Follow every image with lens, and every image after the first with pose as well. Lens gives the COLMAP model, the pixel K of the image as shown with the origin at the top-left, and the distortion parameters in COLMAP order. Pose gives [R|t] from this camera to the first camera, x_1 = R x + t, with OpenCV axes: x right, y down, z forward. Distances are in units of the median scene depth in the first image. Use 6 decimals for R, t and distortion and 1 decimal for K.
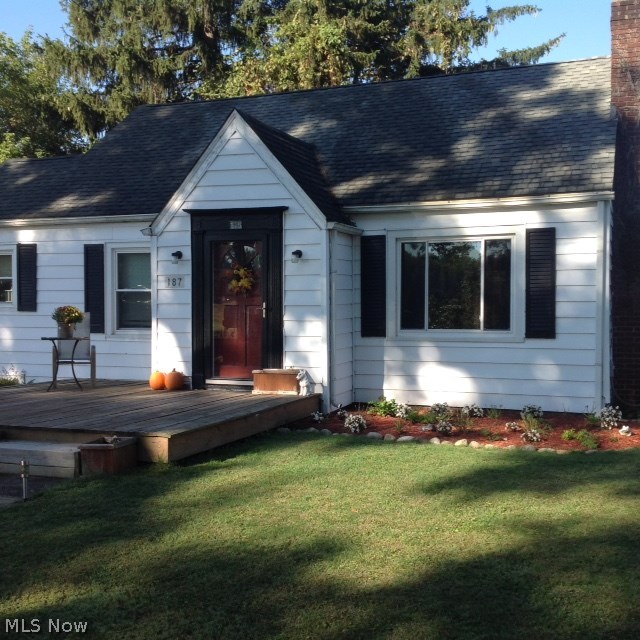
lens RADIAL K [[814.0, 0, 320.0], [0, 814.0, 320.0], [0, 0, 1]] dist [0.234521, -0.578645]
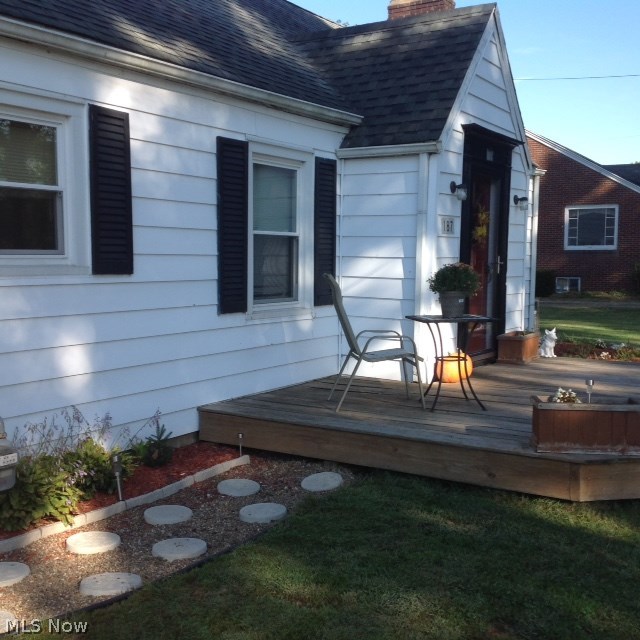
lens RADIAL K [[814.0, 0, 320.0], [0, 814.0, 320.0], [0, 0, 1]] dist [0.234521, -0.578645]
pose [[0.206150, -0.073232, 0.975776, -0.762946], [0.011374, 0.997308, 0.072444, -0.016607], [-0.978454, -0.003836, 0.206428, 0.836244]]
